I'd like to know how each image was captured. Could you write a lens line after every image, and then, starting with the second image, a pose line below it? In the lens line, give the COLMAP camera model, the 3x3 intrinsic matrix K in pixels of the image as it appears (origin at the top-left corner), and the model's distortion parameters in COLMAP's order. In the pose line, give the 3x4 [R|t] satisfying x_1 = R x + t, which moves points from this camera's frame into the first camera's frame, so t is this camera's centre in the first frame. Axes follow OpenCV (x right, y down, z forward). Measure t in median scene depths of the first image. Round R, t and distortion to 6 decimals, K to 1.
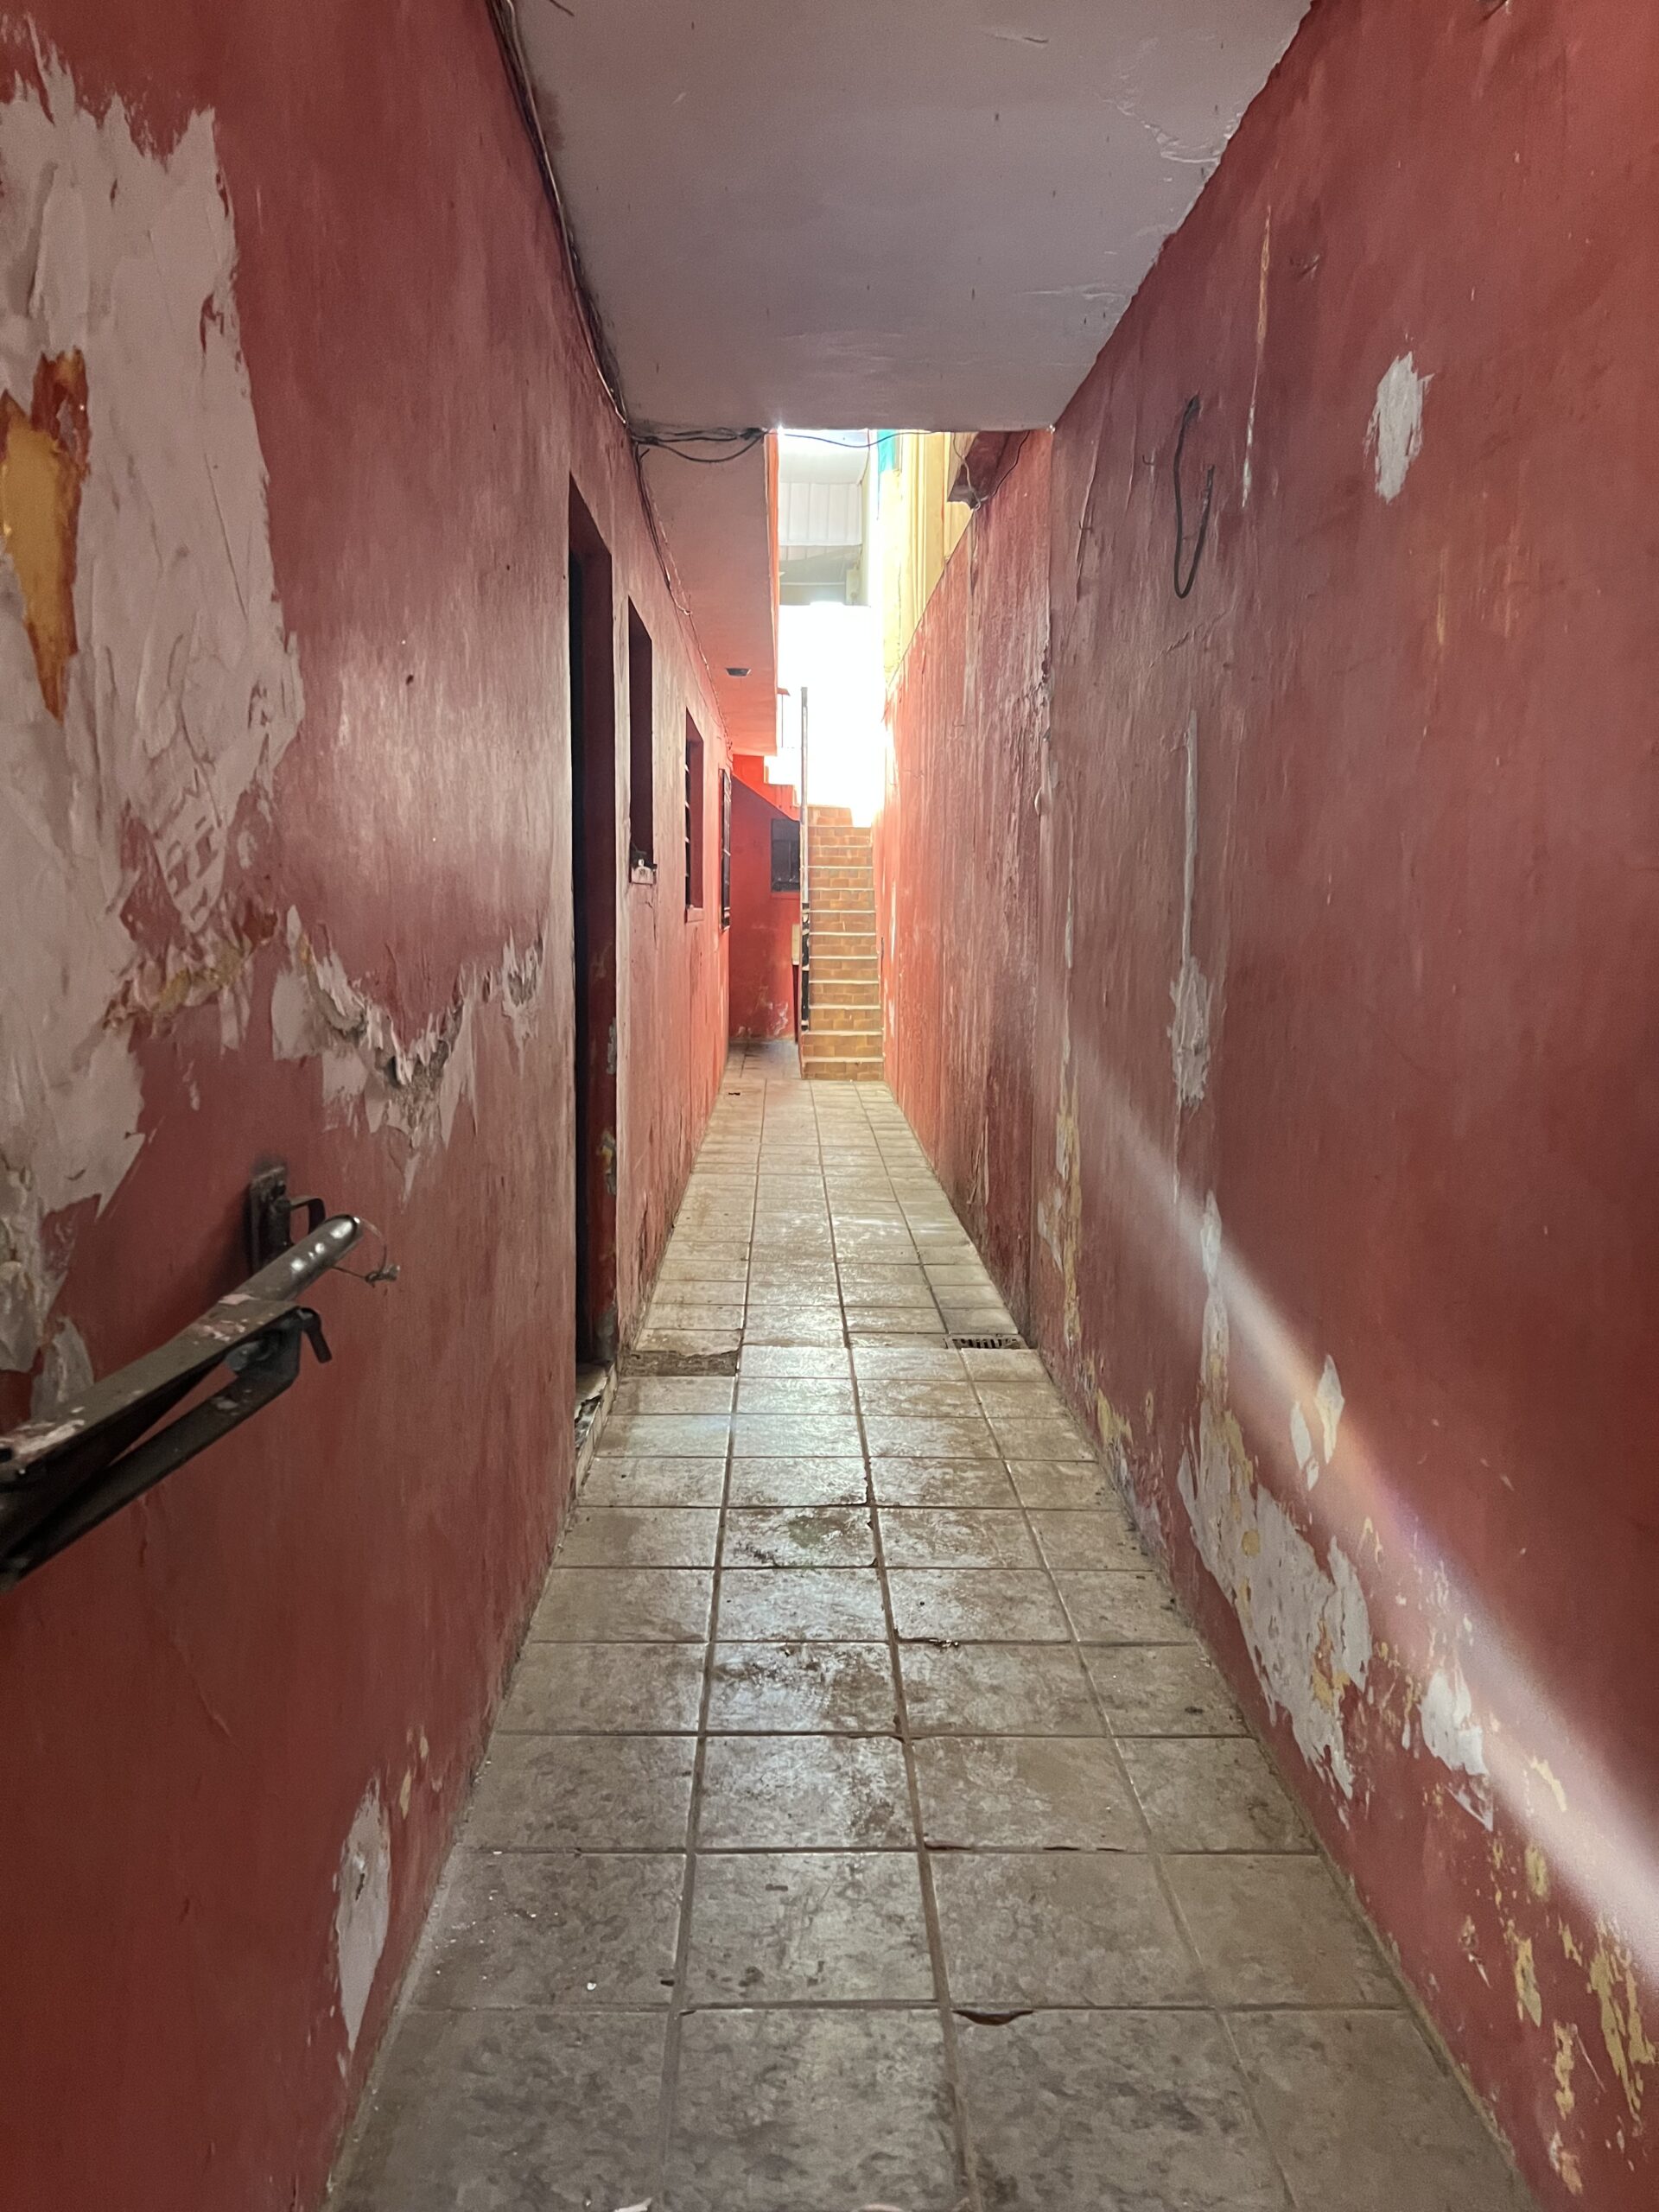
lens RADIAL K [[1664.0, 0, 827.9], [0, 1664.0, 1106.2], [0, 0, 1]] dist [0.045180, -0.055269]
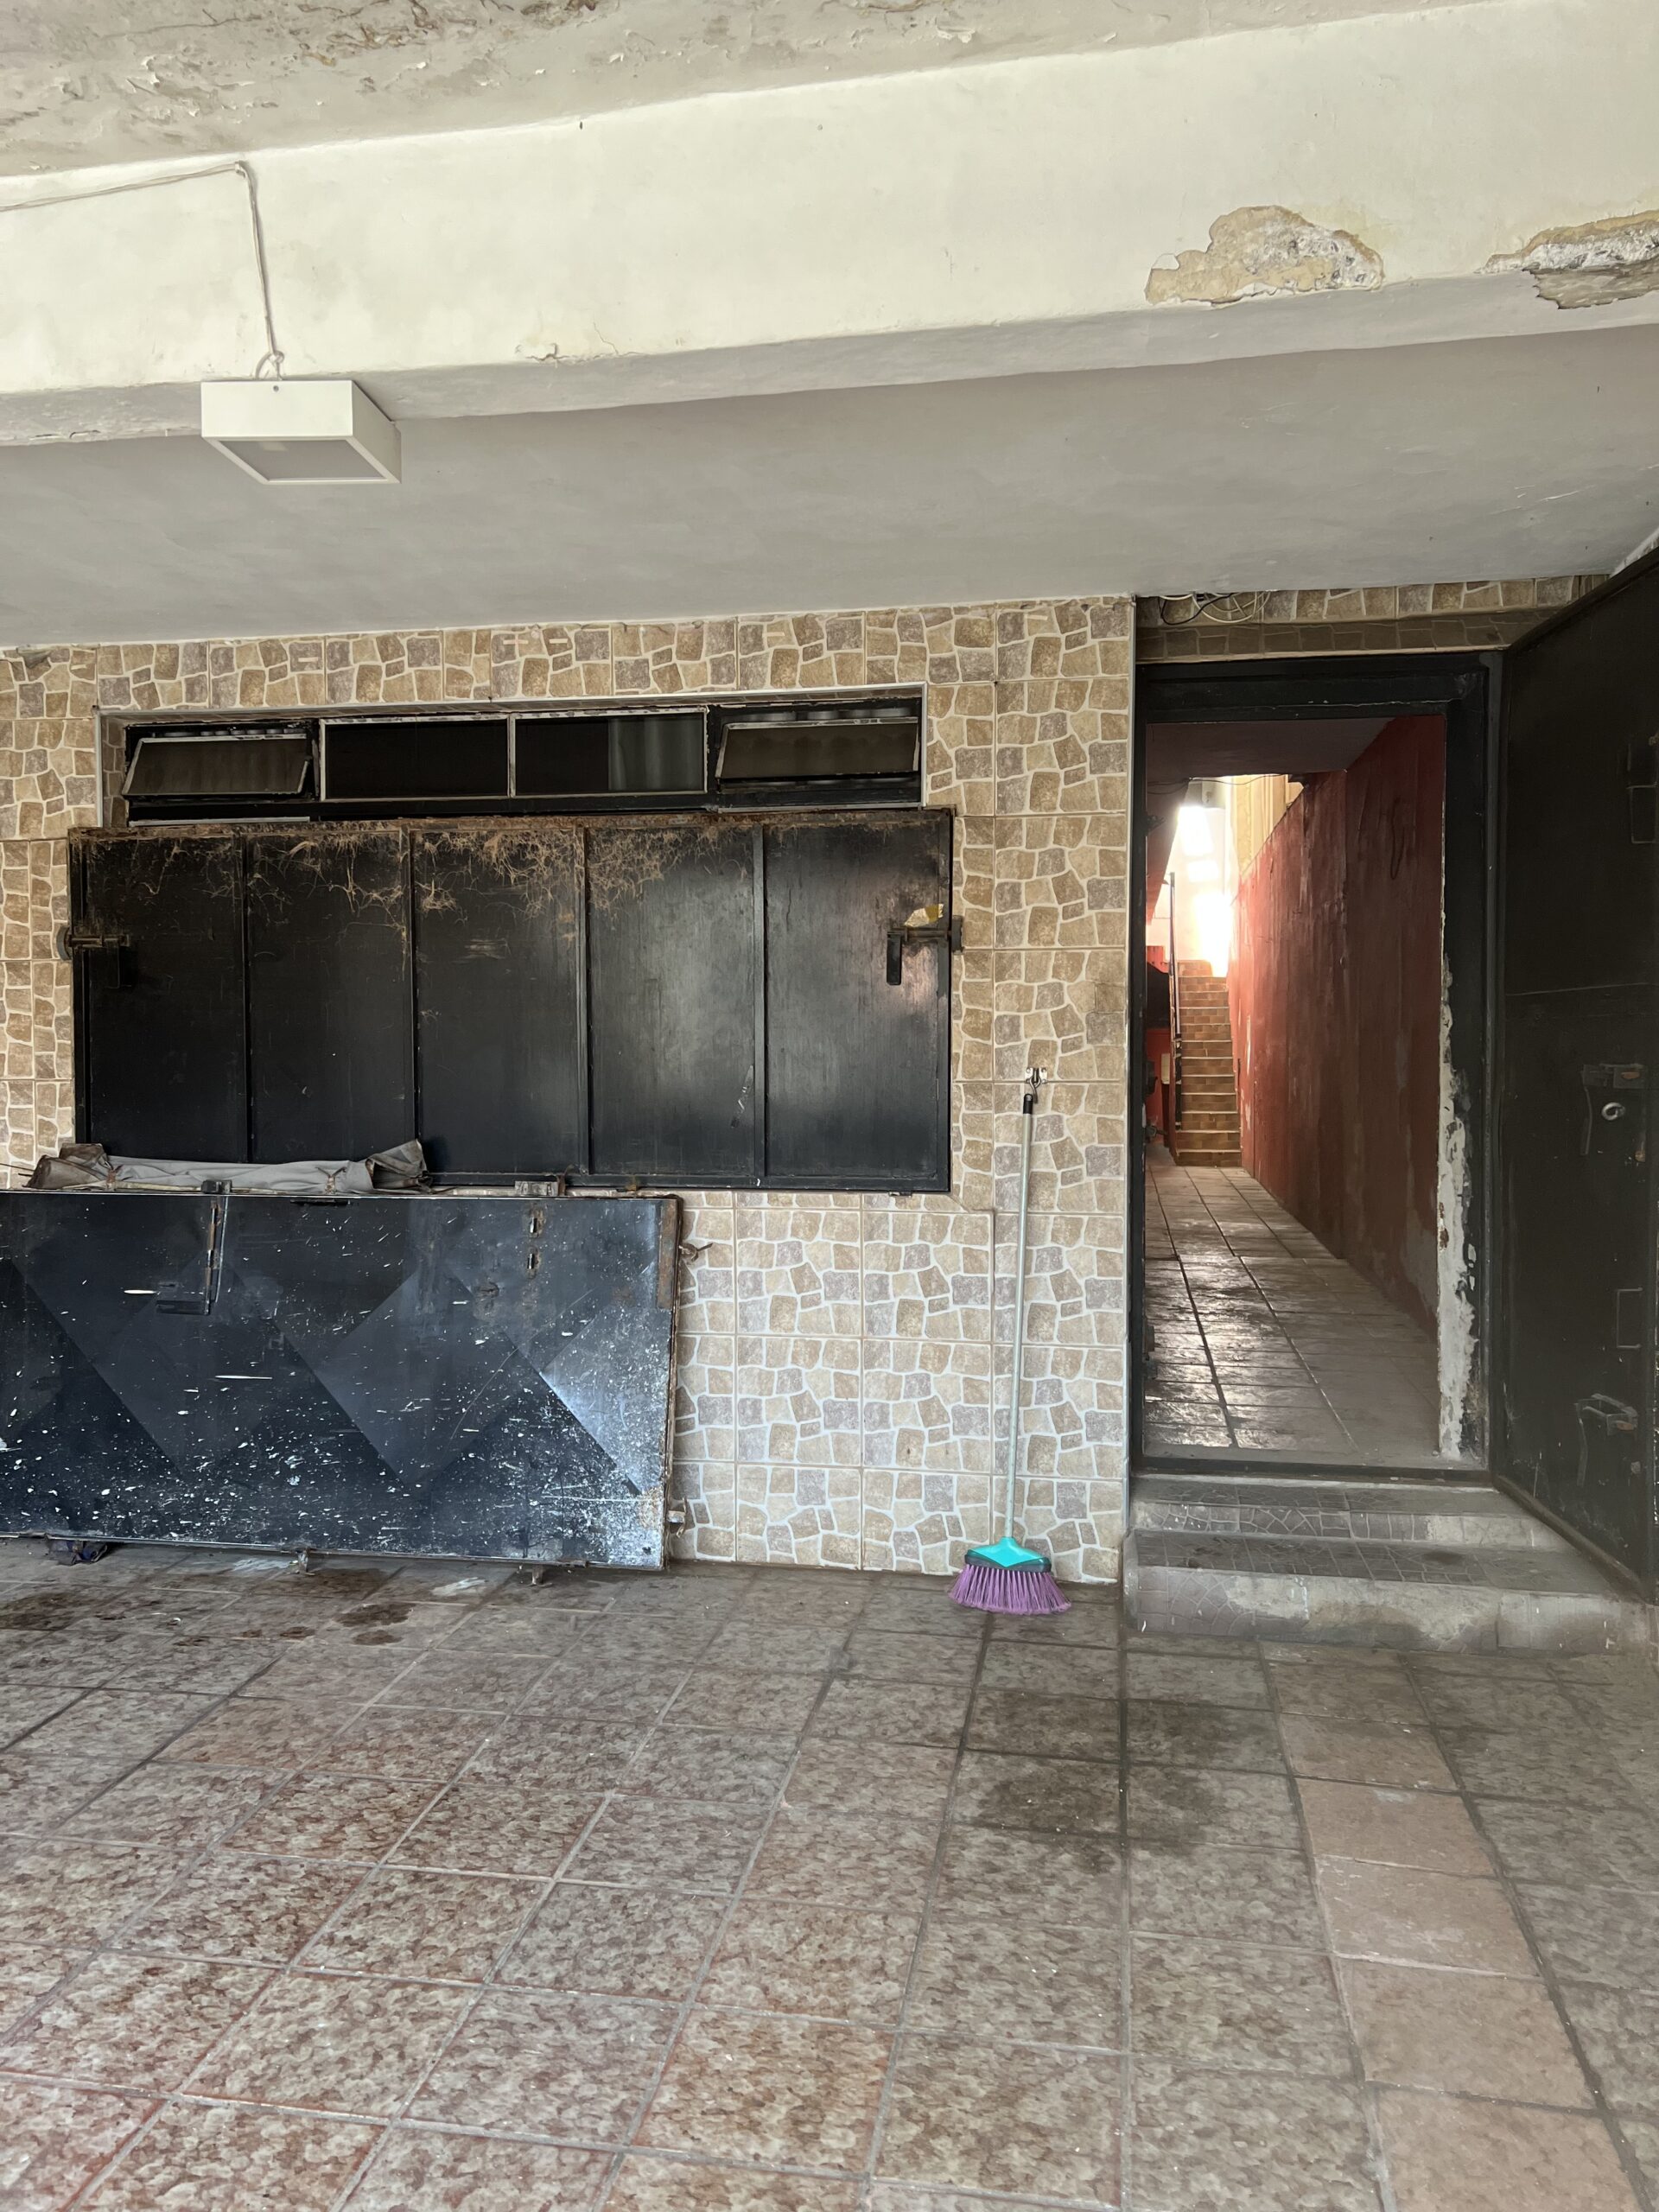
lens RADIAL K [[1664.0, 0, 827.4], [0, 1664.0, 1104.1], [0, 0, 1]] dist [0.045180, -0.055269]
pose [[0.980347, -0.003441, -0.197249, -0.026882], [-0.014587, 0.995846, -0.089872, 0.059040], [0.196739, 0.090983, 0.976225, -0.358231]]
